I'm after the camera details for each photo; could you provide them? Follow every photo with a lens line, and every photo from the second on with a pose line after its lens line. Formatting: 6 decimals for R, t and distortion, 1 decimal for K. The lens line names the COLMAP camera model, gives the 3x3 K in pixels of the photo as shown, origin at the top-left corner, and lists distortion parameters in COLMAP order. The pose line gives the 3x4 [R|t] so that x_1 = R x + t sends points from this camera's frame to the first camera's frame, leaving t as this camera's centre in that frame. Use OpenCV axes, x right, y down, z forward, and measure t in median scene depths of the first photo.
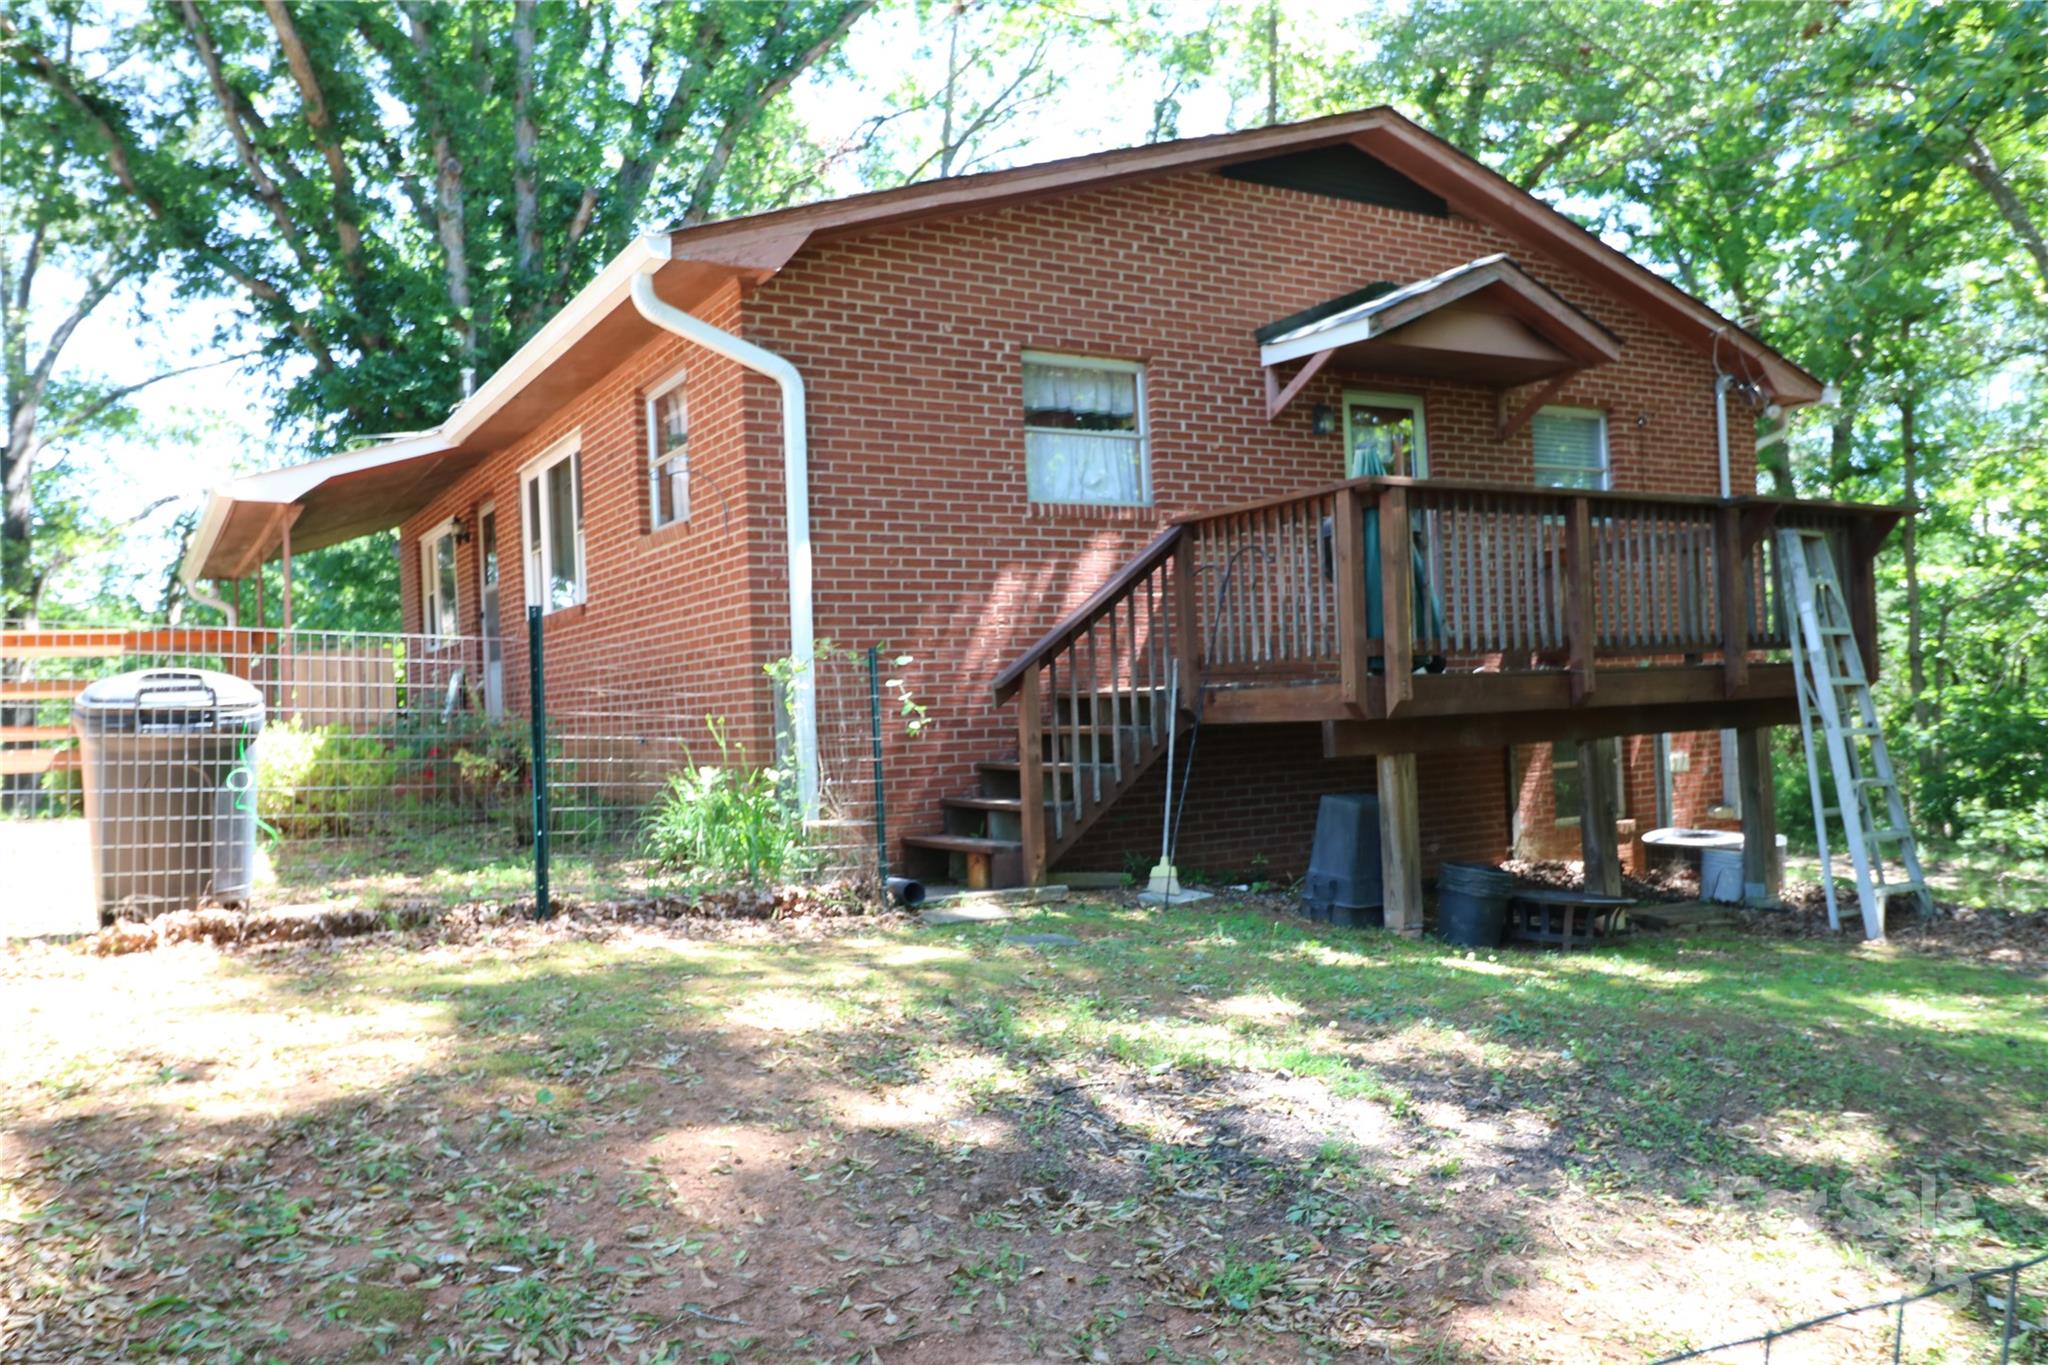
lens RADIAL K [[1499.8, 0, 1013.7], [0, 1499.8, 672.7], [0, 0, 1]] dist [0.008686, -0.005096]
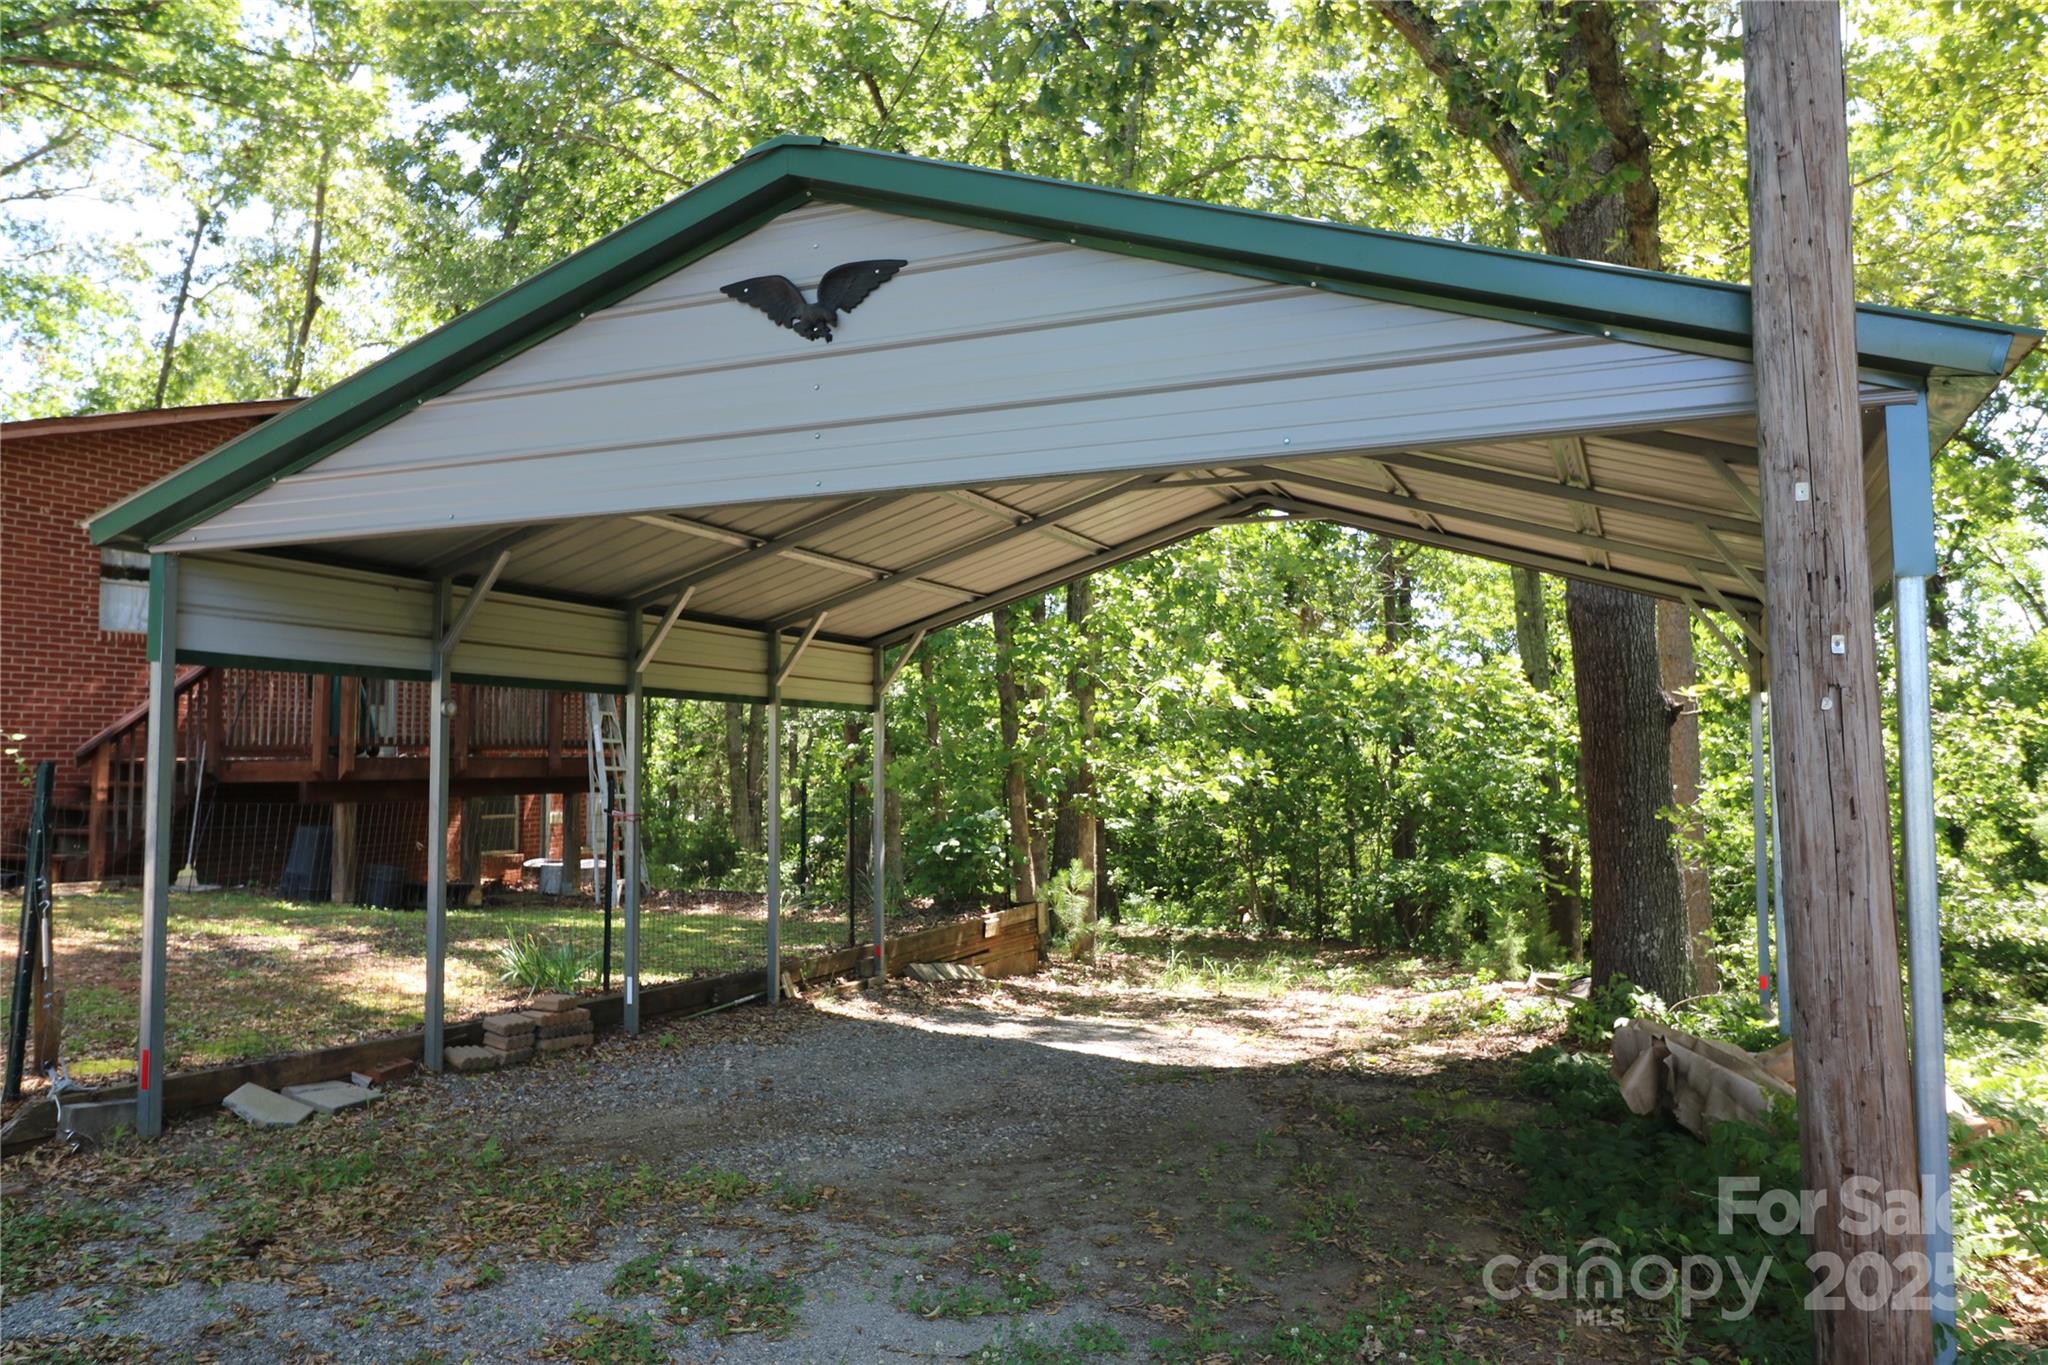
lens RADIAL K [[1499.8, 0, 1013.7], [0, 1499.8, 672.7], [0, 0, 1]] dist [0.008686, -0.005096]
pose [[0.813548, 0.069305, 0.577353, -0.123977], [-0.038976, 0.997138, -0.064775, -0.012045], [-0.580191, 0.030194, 0.813921, -0.829718]]
